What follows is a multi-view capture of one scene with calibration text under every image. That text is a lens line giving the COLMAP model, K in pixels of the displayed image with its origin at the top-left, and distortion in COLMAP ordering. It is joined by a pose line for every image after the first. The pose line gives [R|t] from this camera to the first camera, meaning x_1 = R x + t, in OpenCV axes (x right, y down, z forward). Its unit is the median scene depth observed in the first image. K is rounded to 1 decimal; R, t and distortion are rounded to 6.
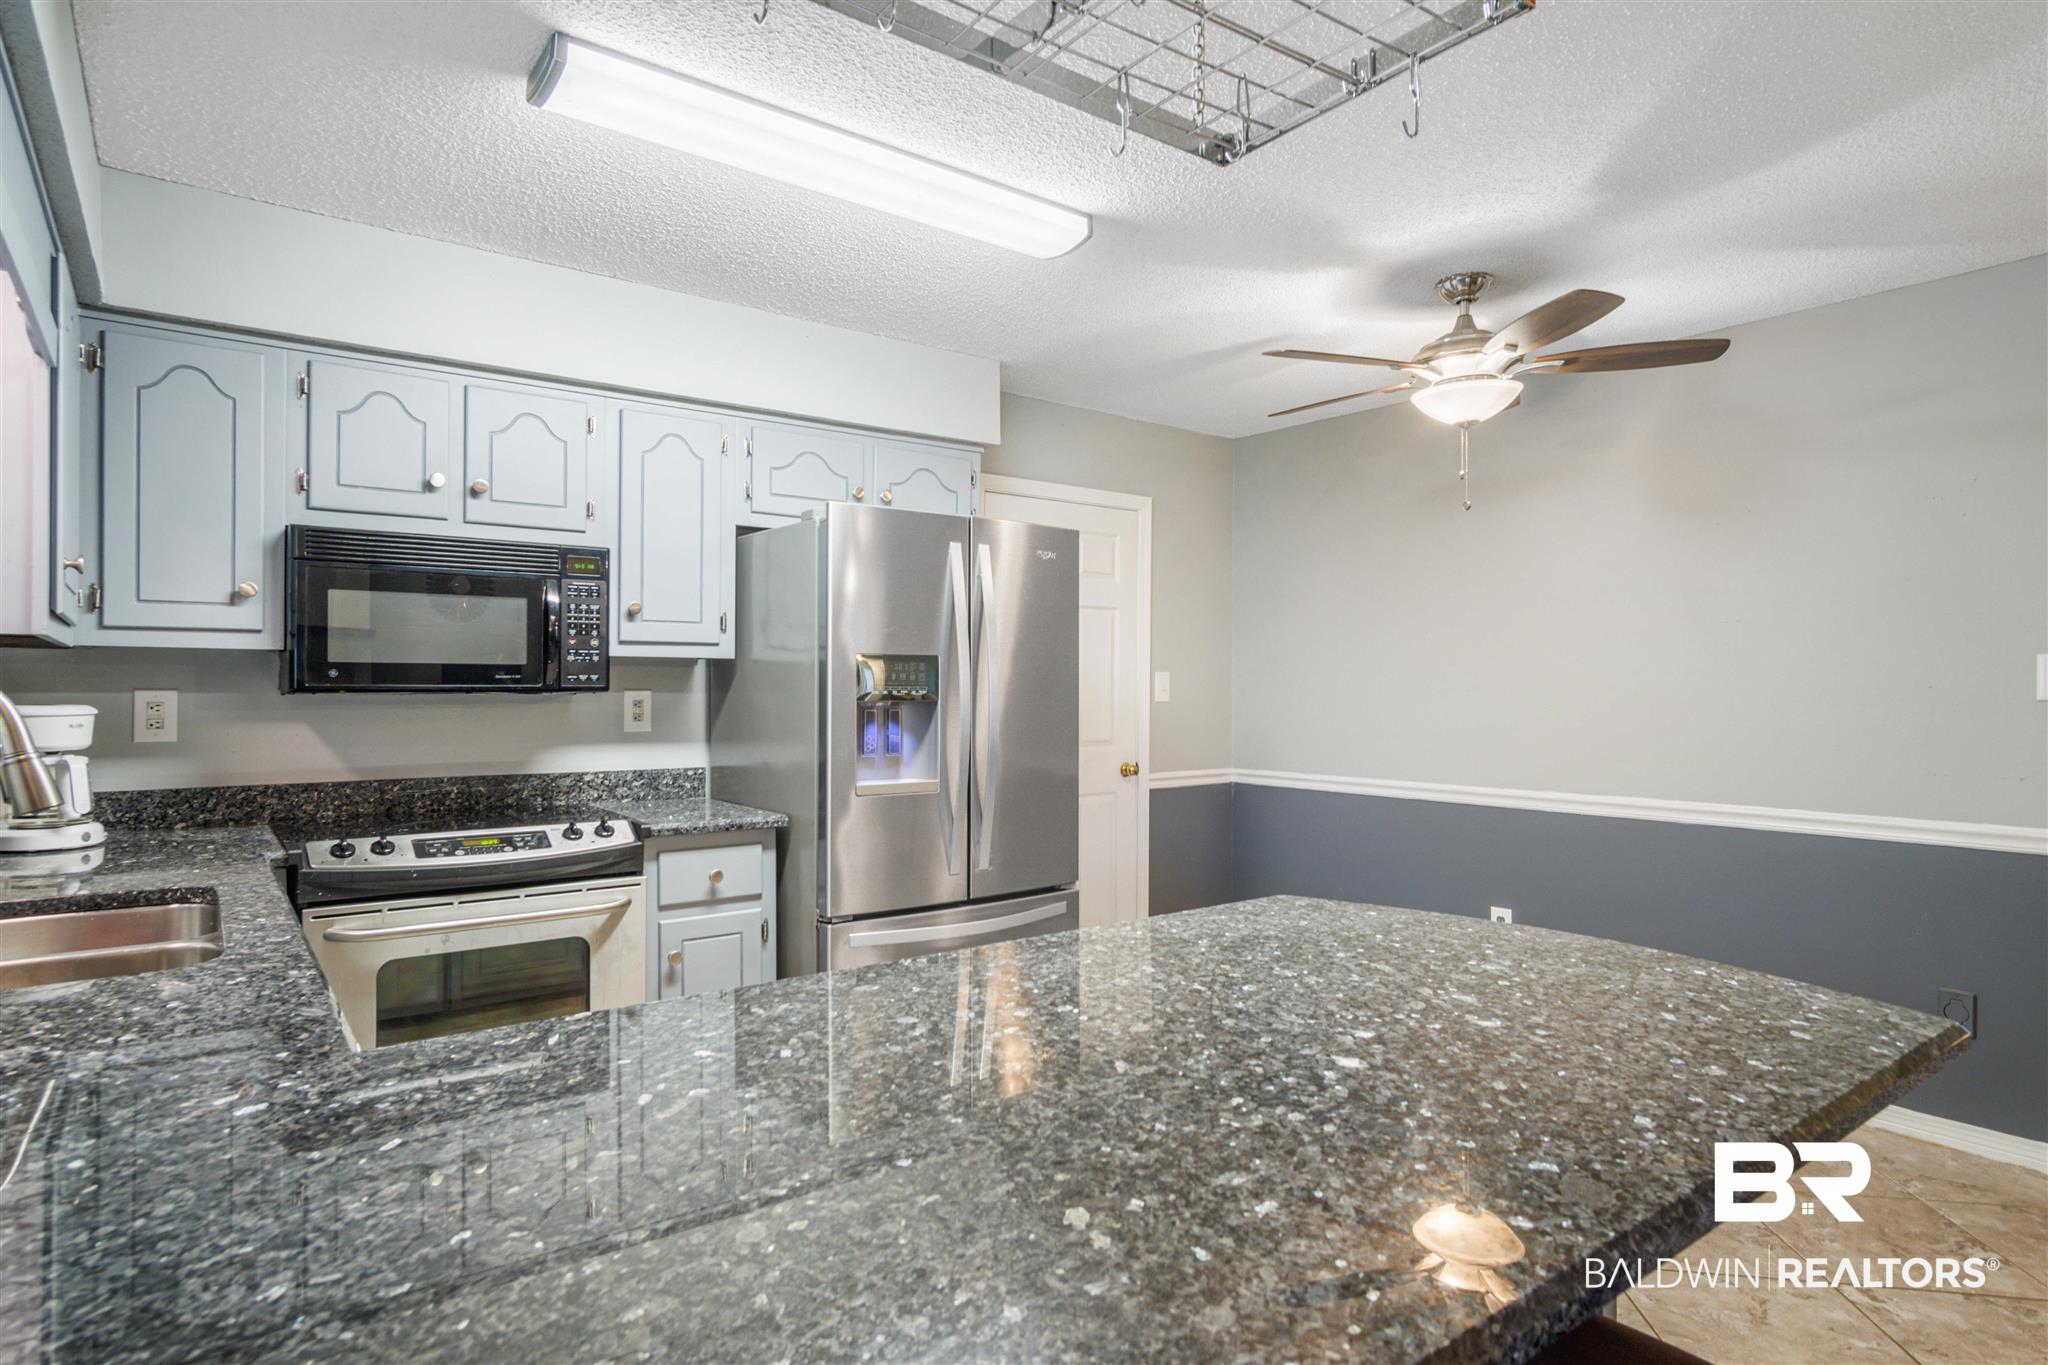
lens RADIAL K [[1101.9, 0, 1022.6], [0, 1101.9, 678.4], [0, 0, 1]] dist [-0.006687, -0.001003]
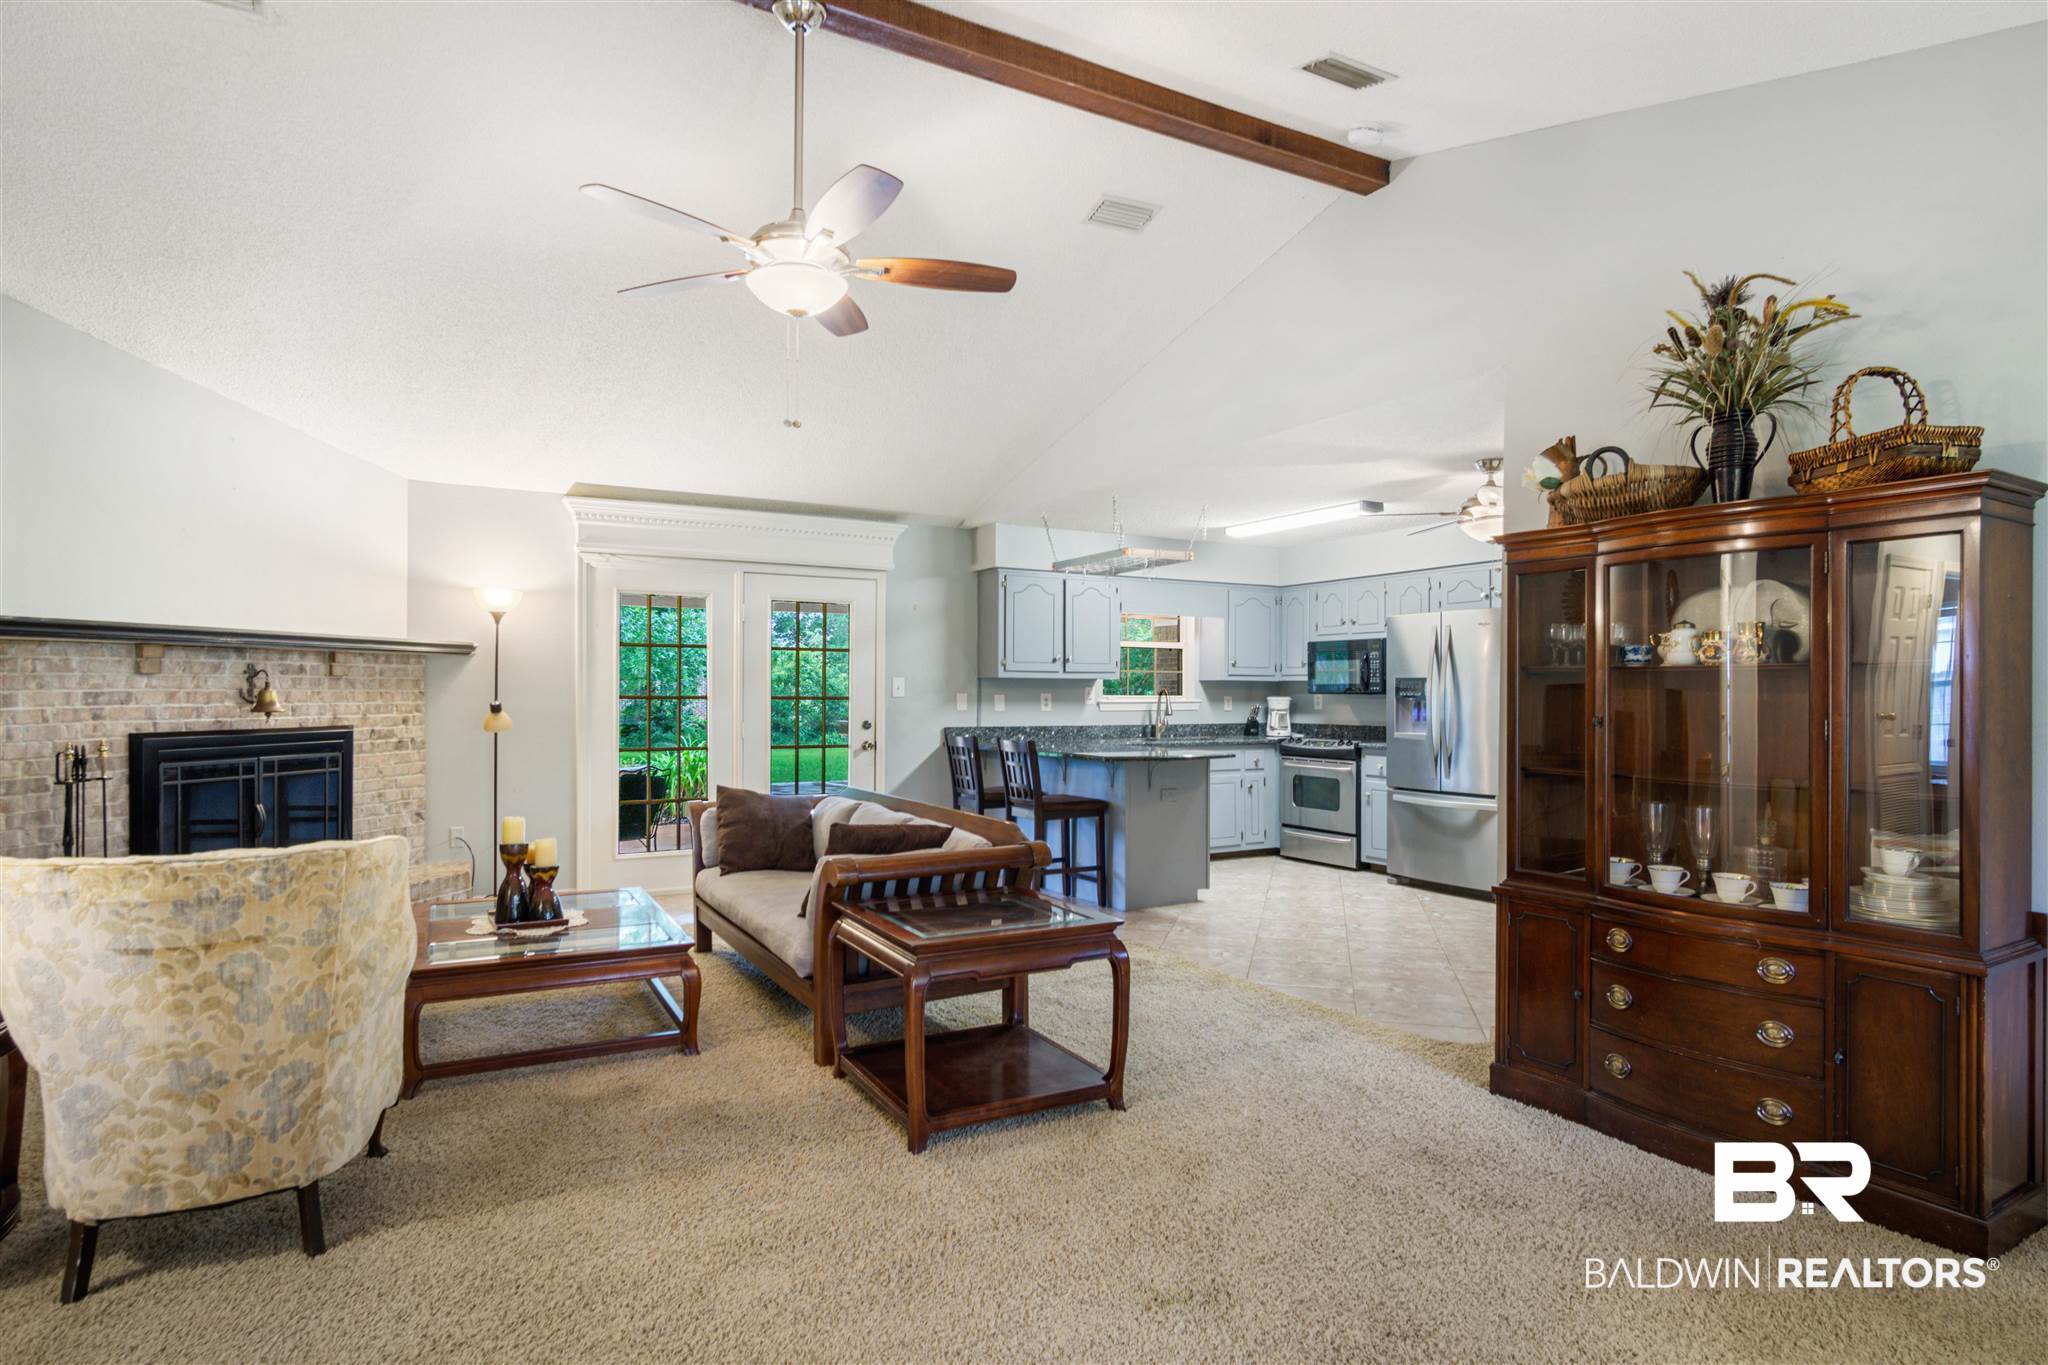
lens RADIAL K [[1101.9, 0, 1014.0], [0, 1101.9, 695.5], [0, 0, 1]] dist [-0.006687, -0.001003]
pose [[-0.140408, -0.001466, -0.990093, 2.454777], [0.004259, 0.999989, -0.002085, 0.019991], [0.990085, -0.004510, -0.140400, 0.550297]]
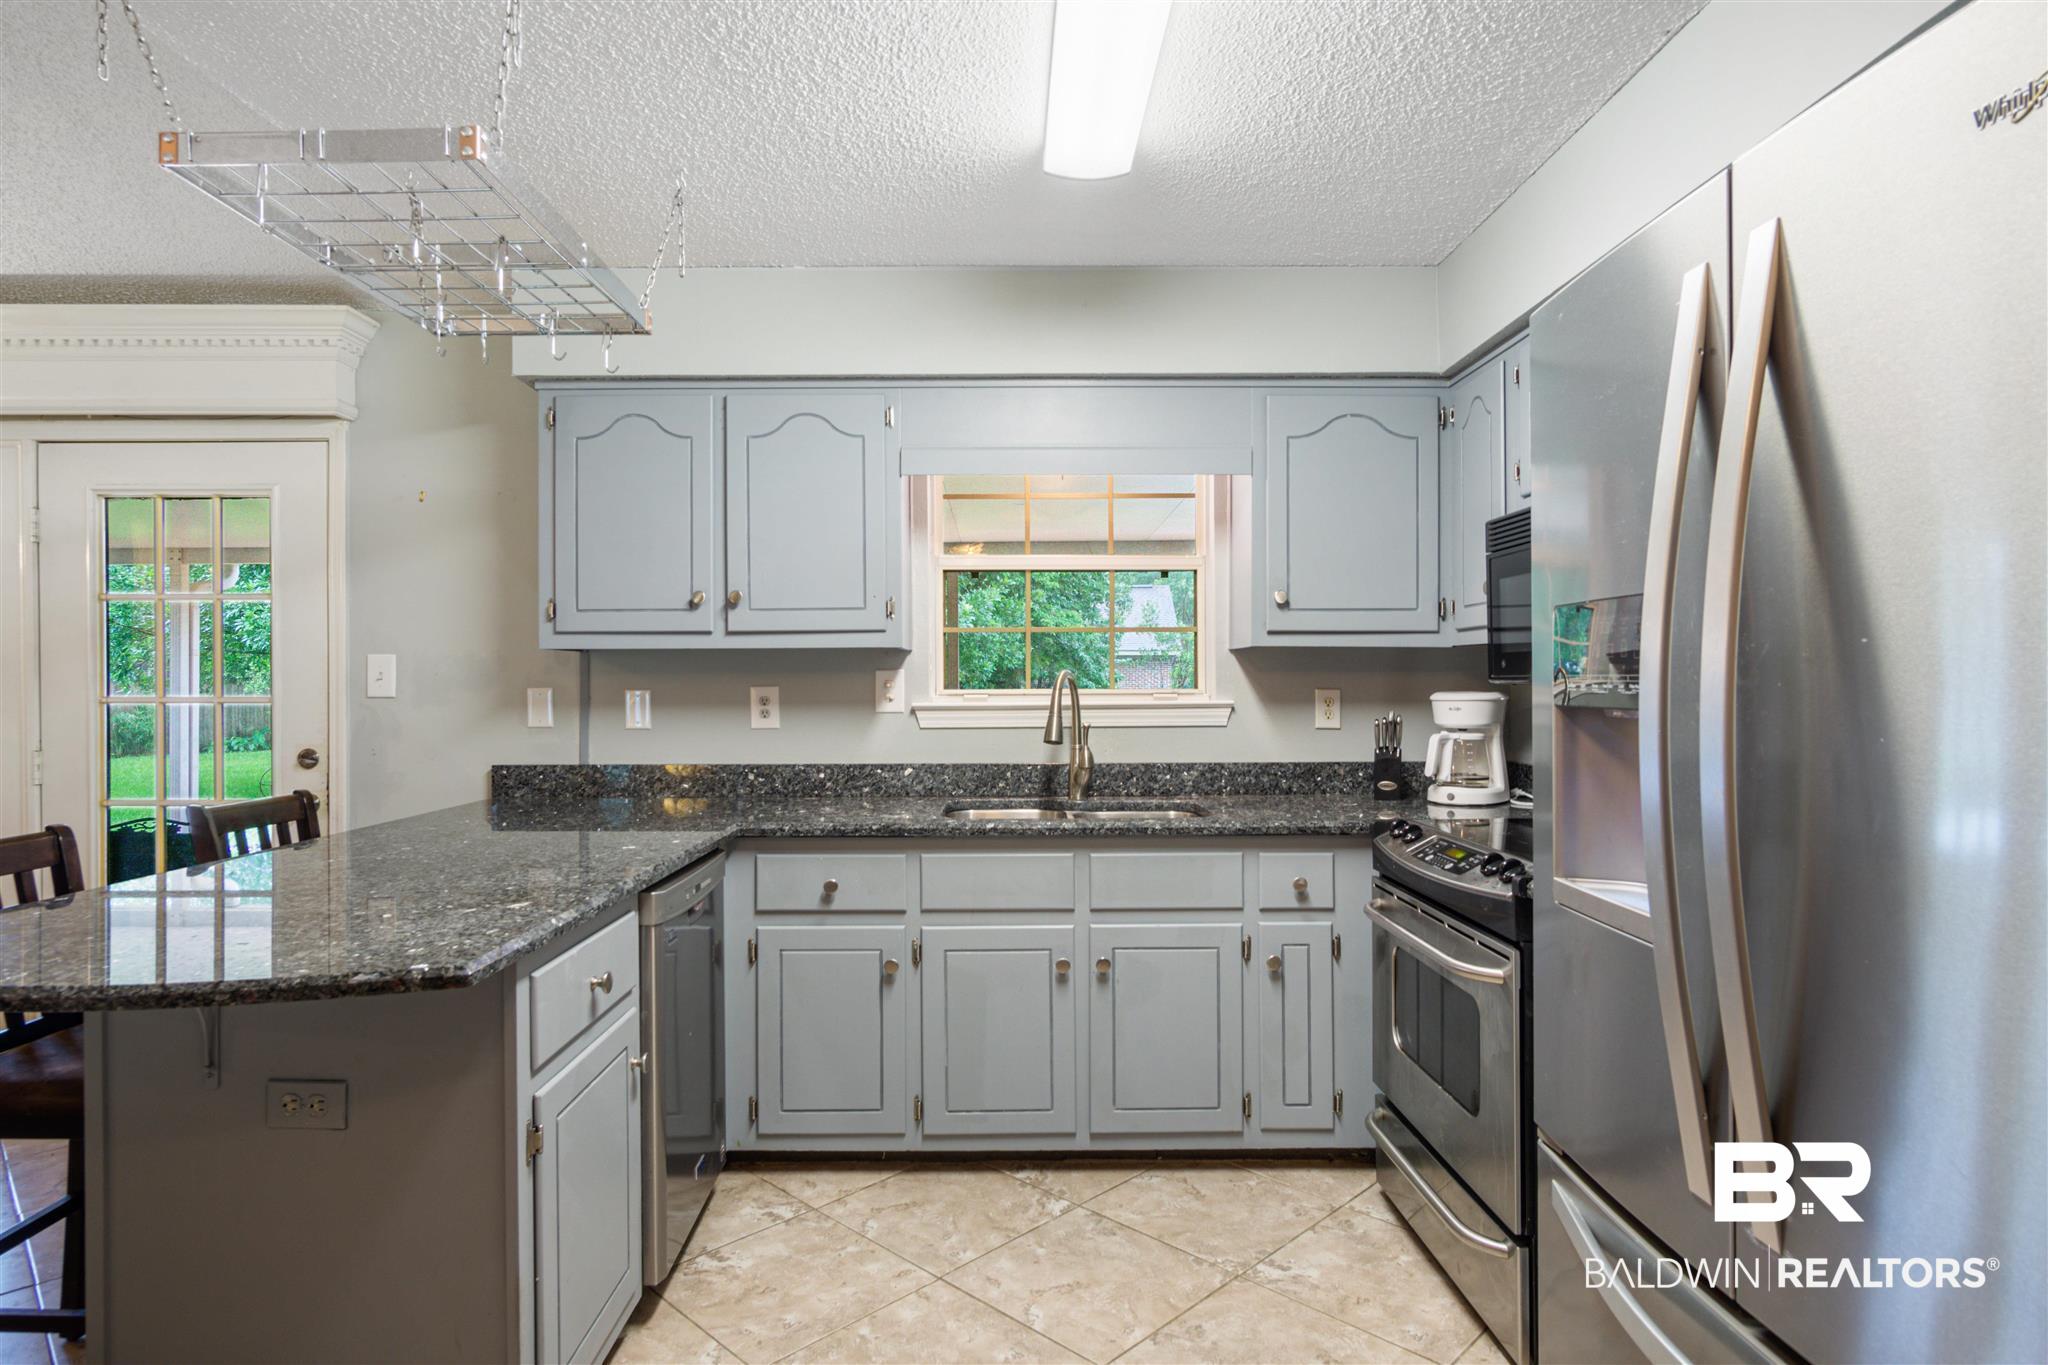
lens RADIAL K [[1101.9, 0, 1013.6], [0, 1101.9, 679.5], [0, 0, 1]] dist [-0.006687, -0.001003]
pose [[-0.608042, -0.001109, -0.793904, 0.391378], [0.008487, 0.999933, -0.007897, 0.013578], [0.793860, -0.011539, -0.607992, 1.172596]]
